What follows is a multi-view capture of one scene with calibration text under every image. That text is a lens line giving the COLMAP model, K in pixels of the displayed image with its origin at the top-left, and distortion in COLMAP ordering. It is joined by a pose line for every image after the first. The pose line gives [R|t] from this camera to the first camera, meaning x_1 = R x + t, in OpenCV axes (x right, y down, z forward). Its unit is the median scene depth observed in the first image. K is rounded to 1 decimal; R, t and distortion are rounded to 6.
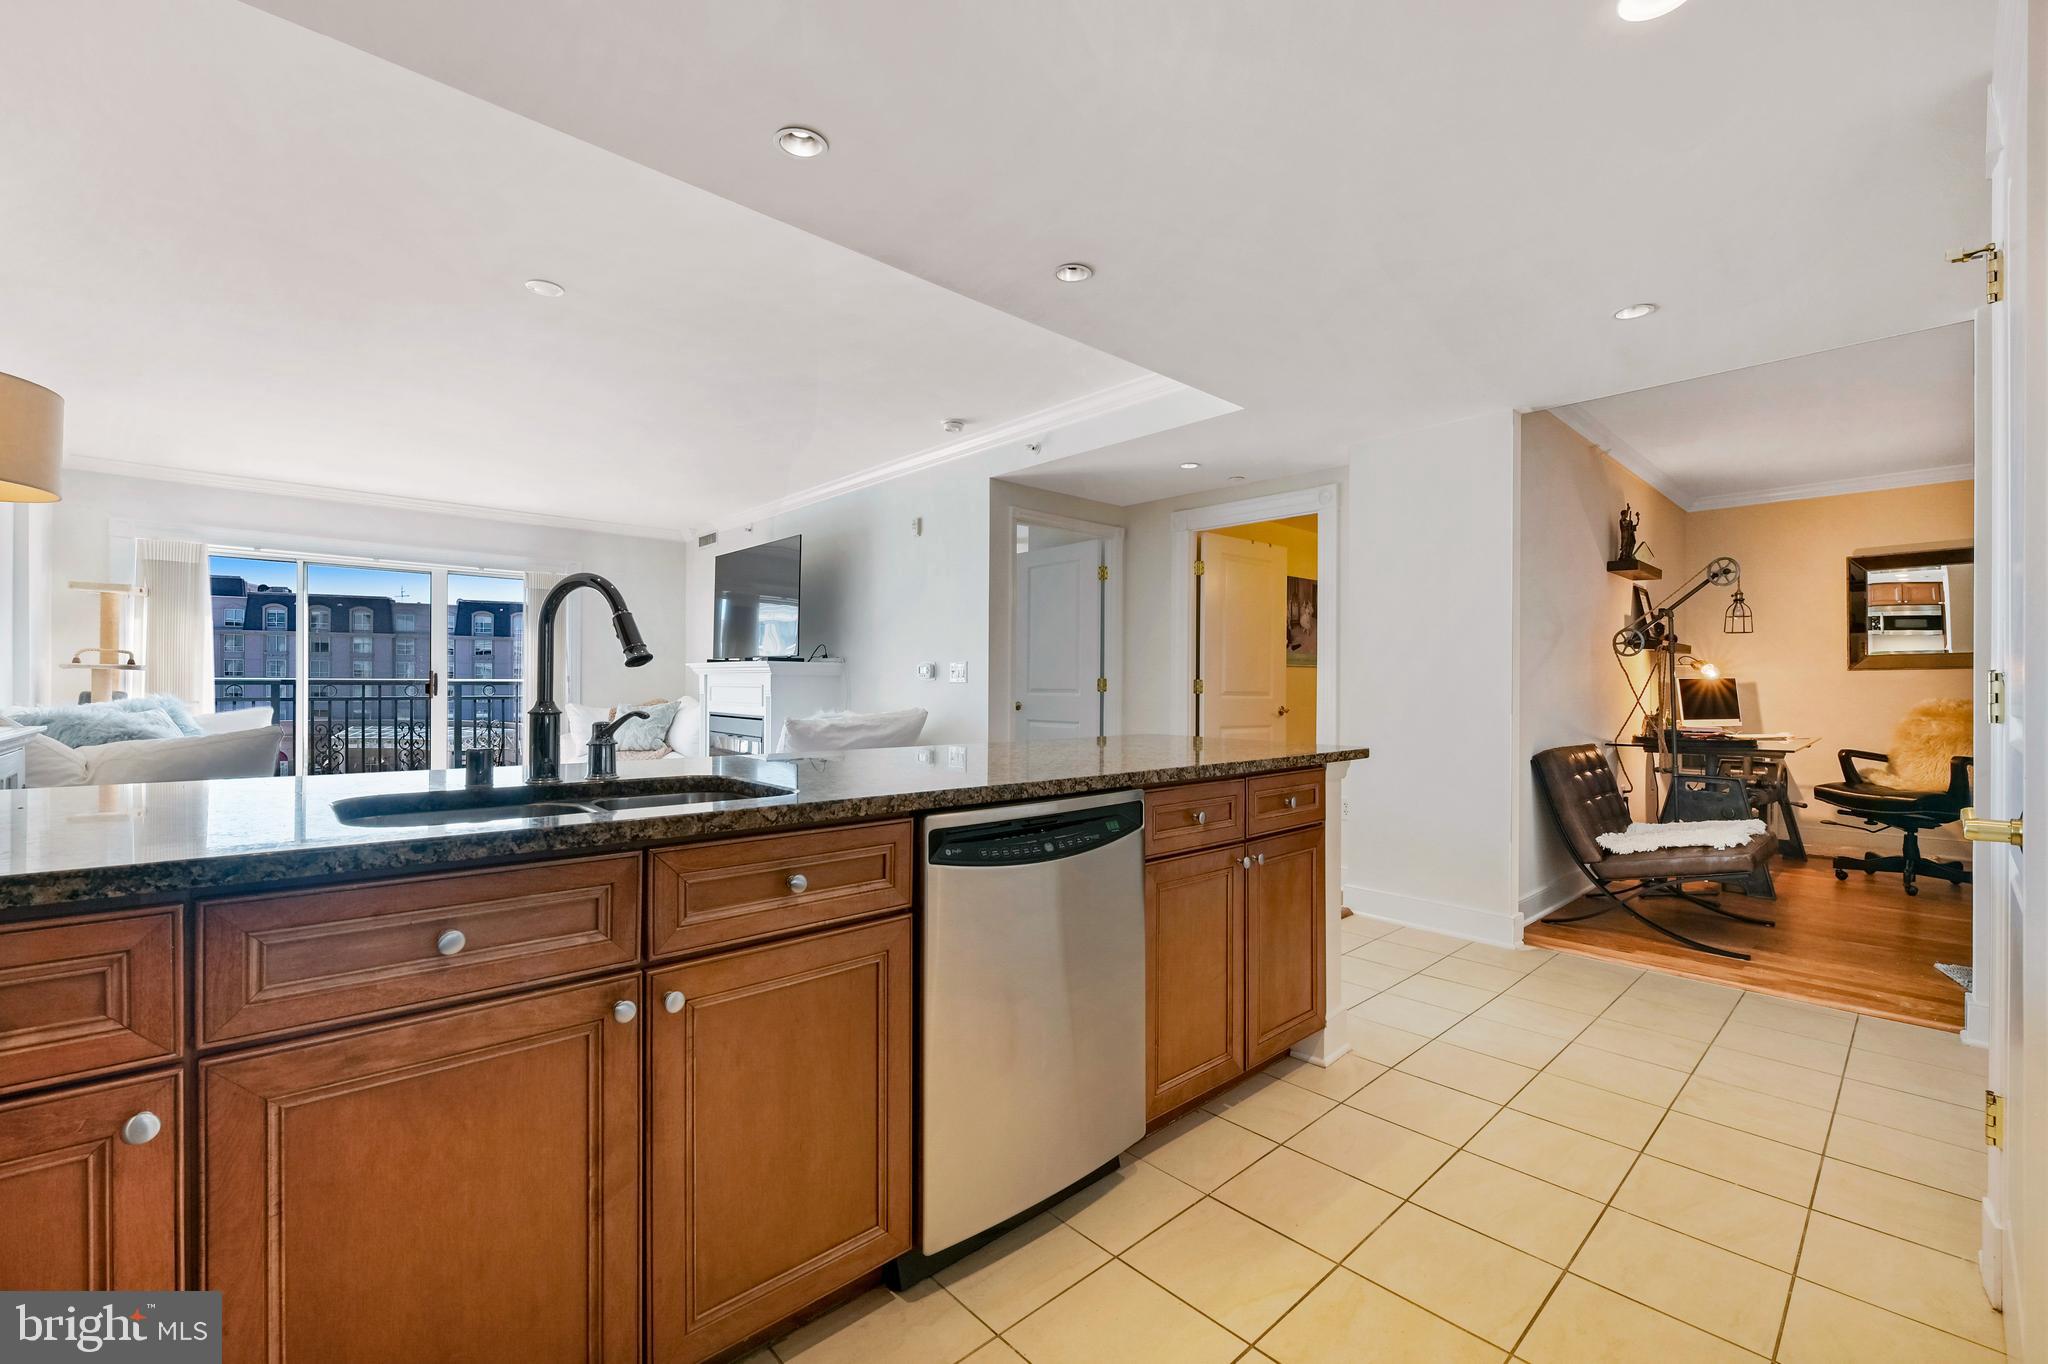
lens RADIAL K [[846.3, 0, 1016.3], [0, 846.3, 681.4], [0, 0, 1]] dist [-0.013488, -0.000925]
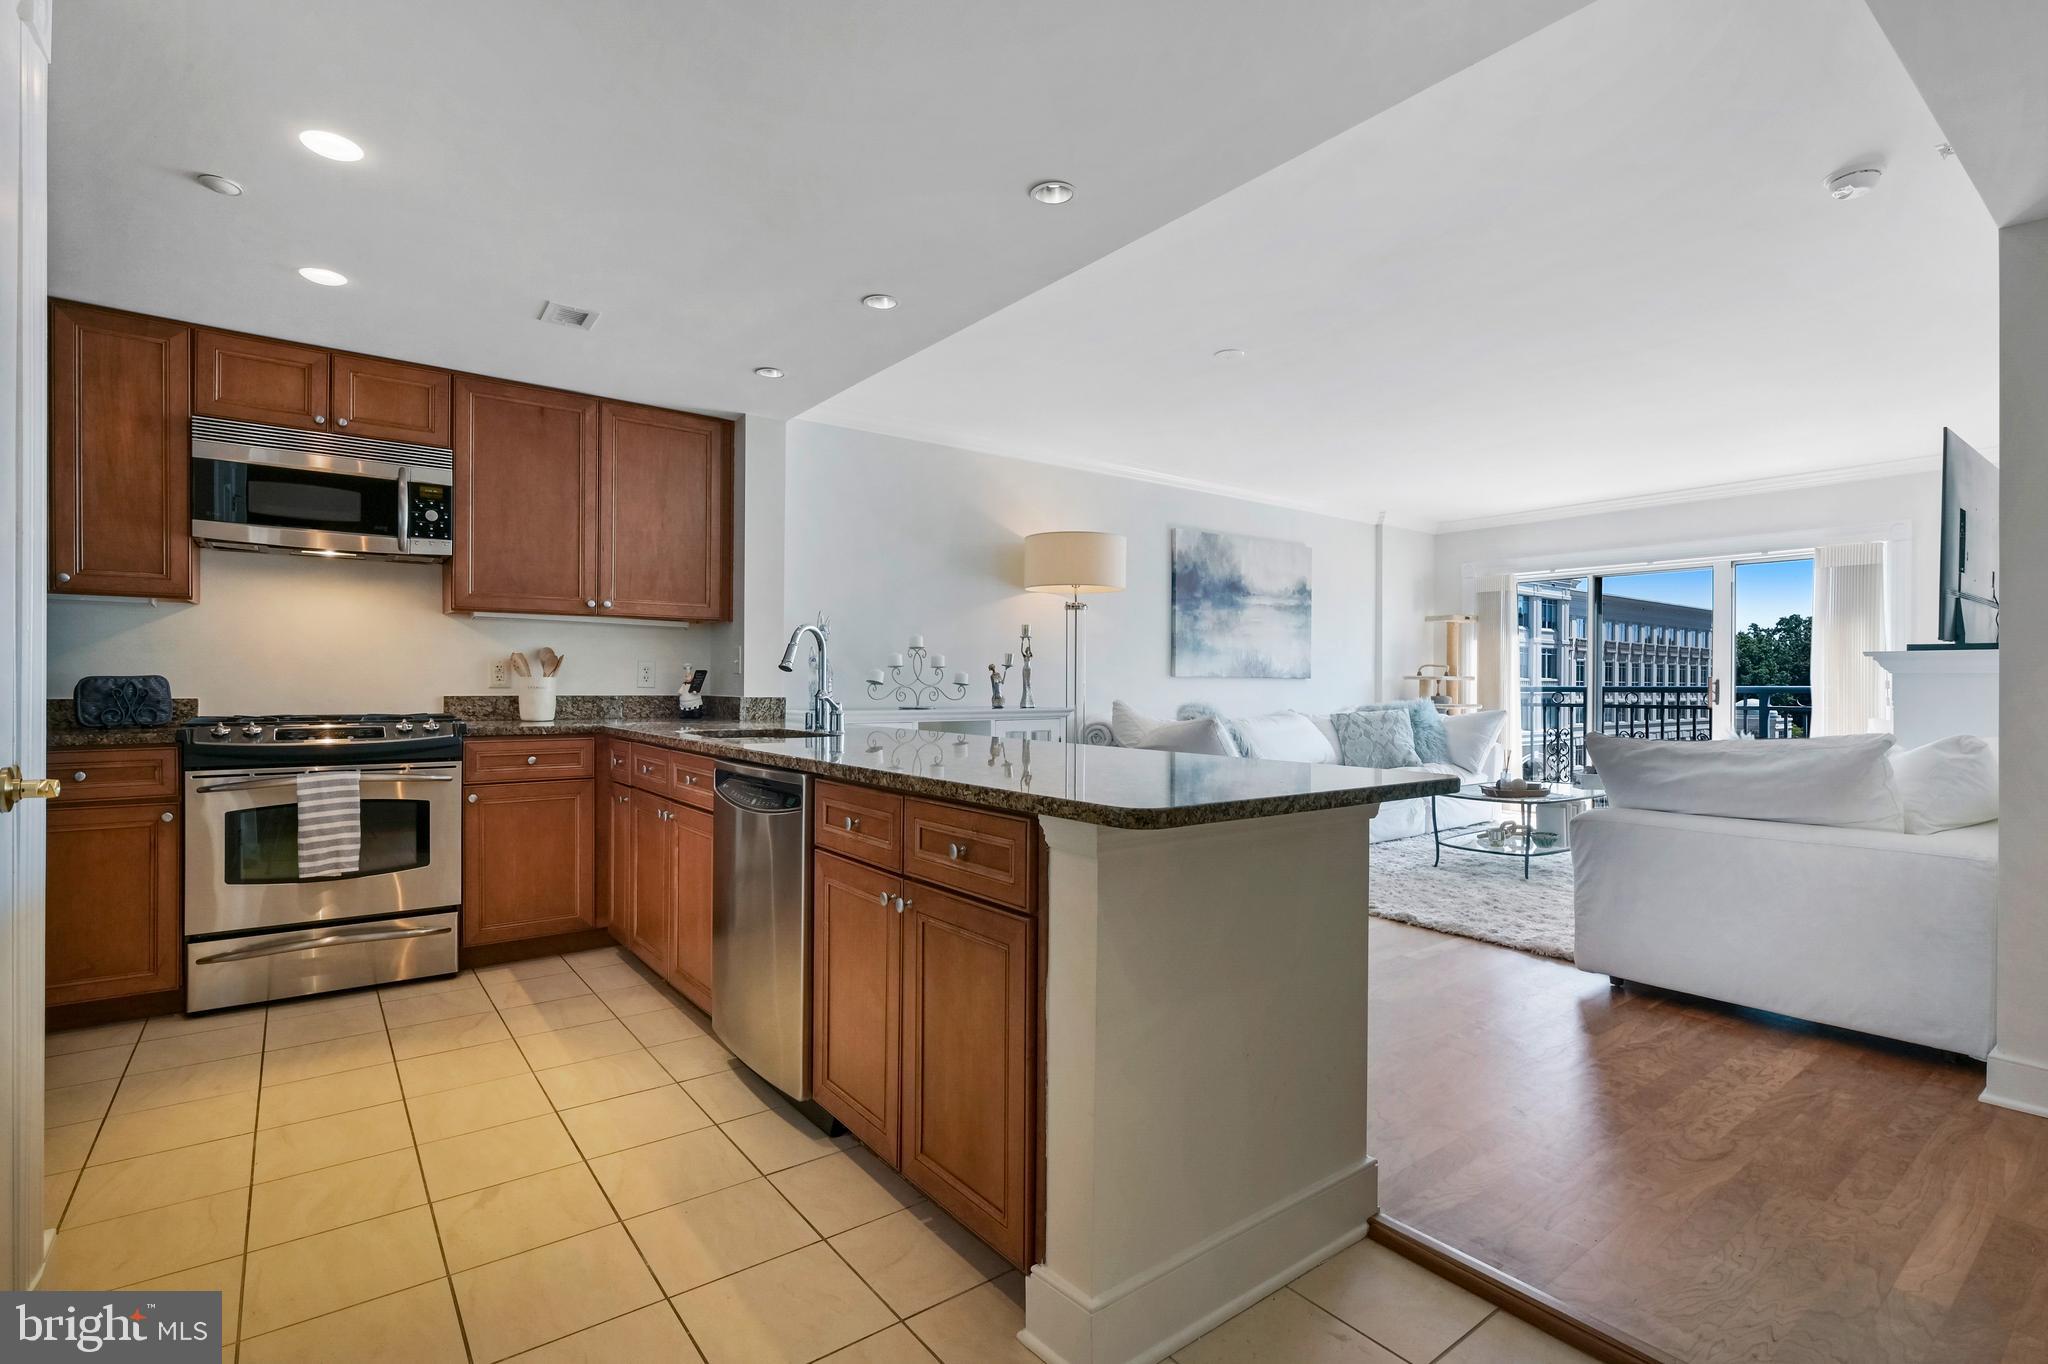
lens RADIAL K [[939.4, 0, 1044.9], [0, 939.4, 695.0], [0, 0, 1]] dist [-0.004396, 0.000488]
pose [[-0.069246, 0.002872, -0.997595, 0.407520], [-0.003248, 0.999990, 0.003105, 0.006505], [0.997594, 0.003456, -0.069236, 0.430214]]
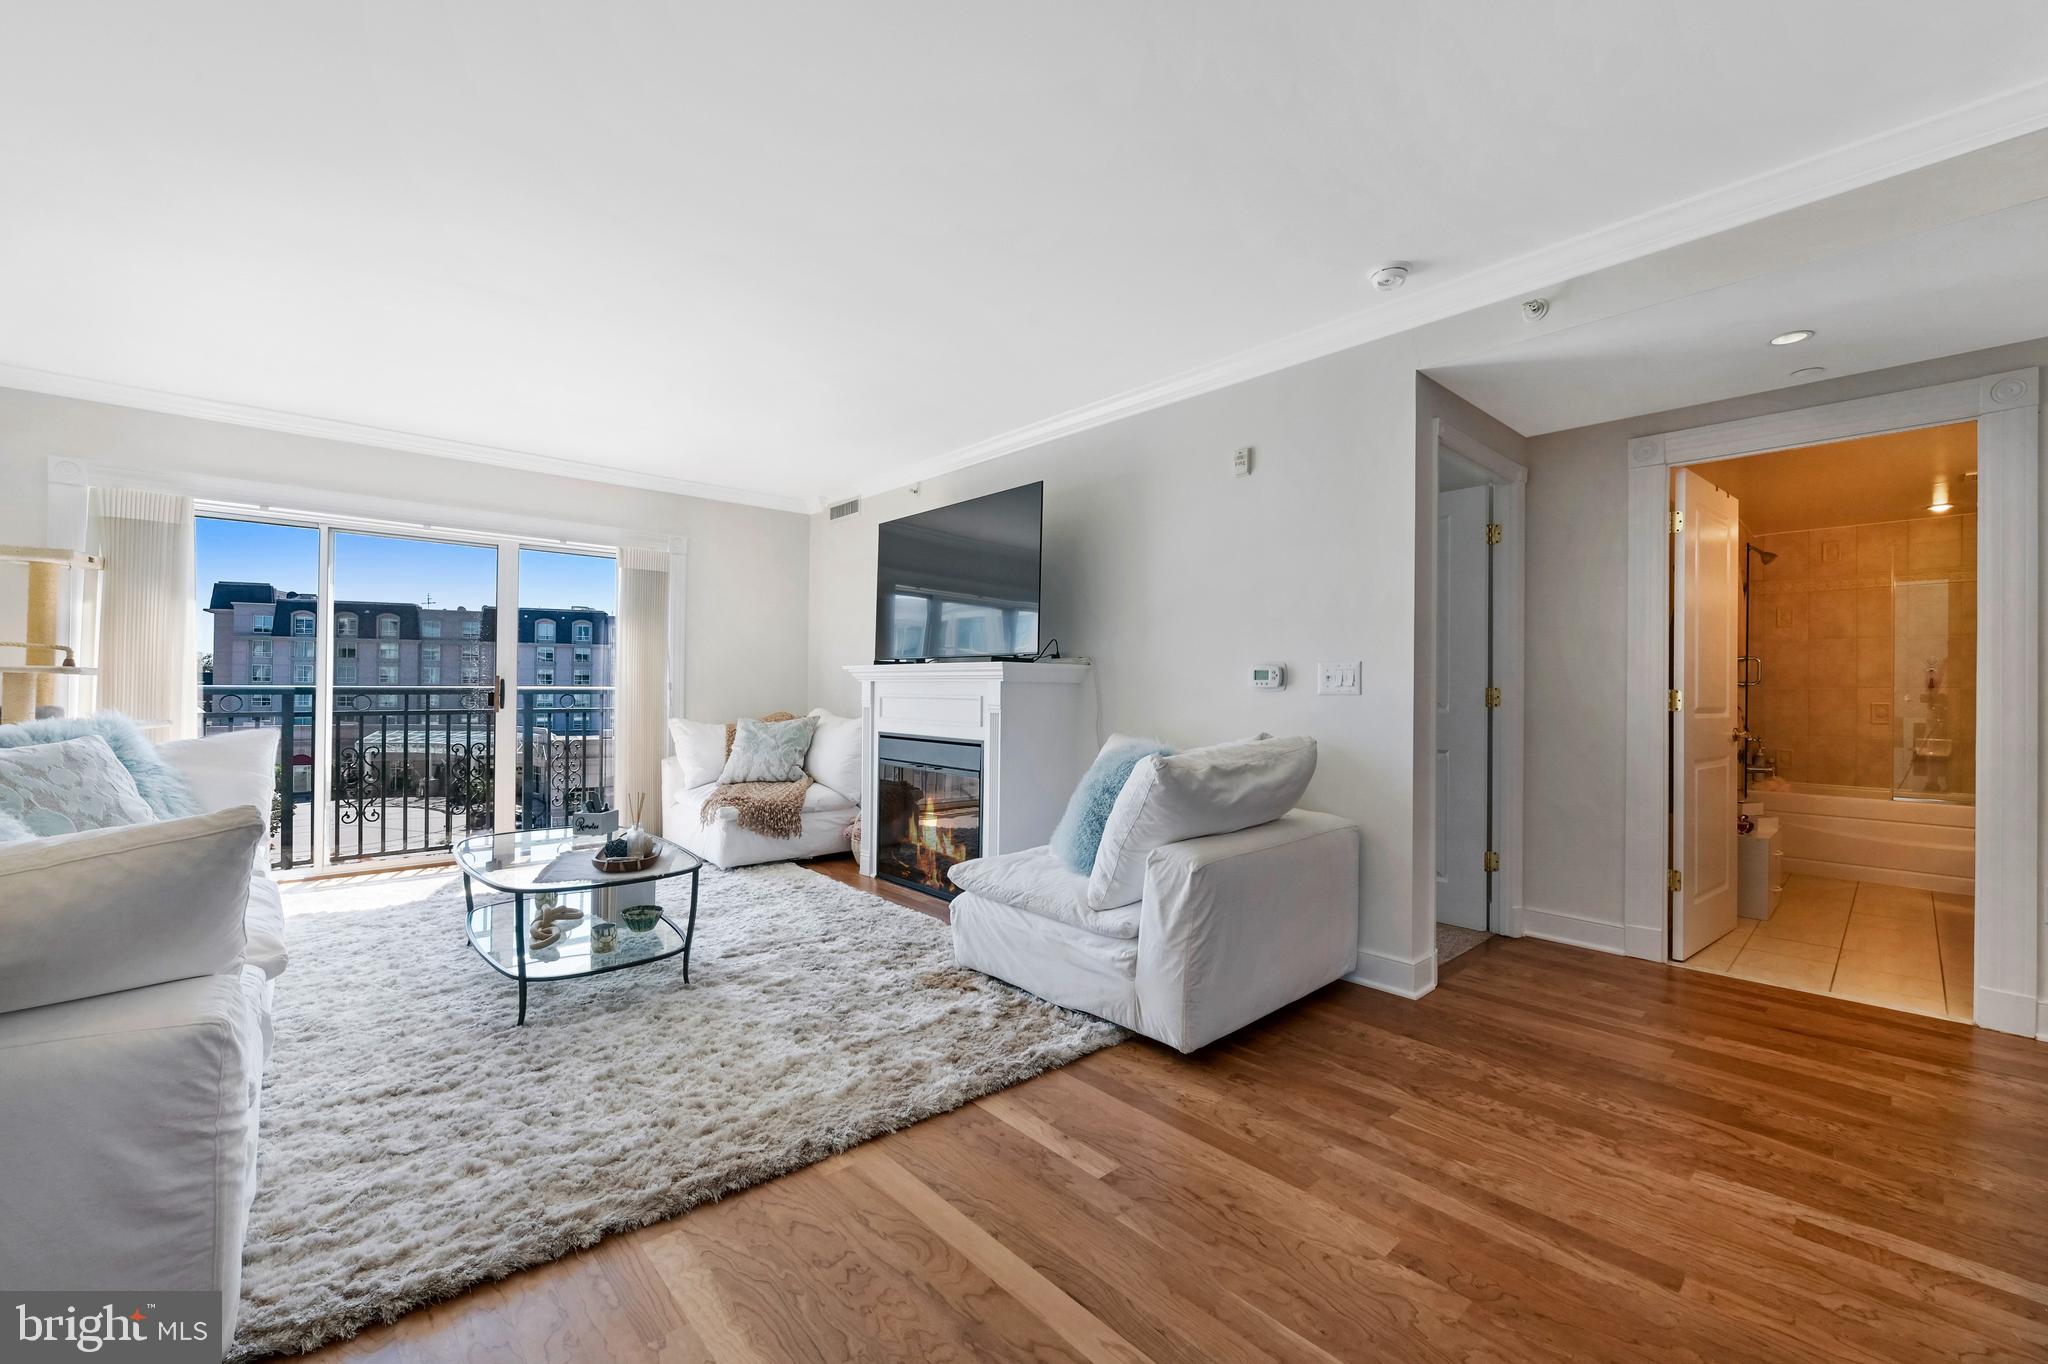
lens RADIAL K [[822.1, 0, 1019.6], [0, 822.1, 676.6], [0, 0, 1]] dist [-0.008047, -0.000975]
pose [[0.999990, 0.000123, -0.004481, -0.264431], [-0.000177, 0.999926, -0.012205, -0.003806], [0.004480, 0.012205, 0.999915, 0.315483]]
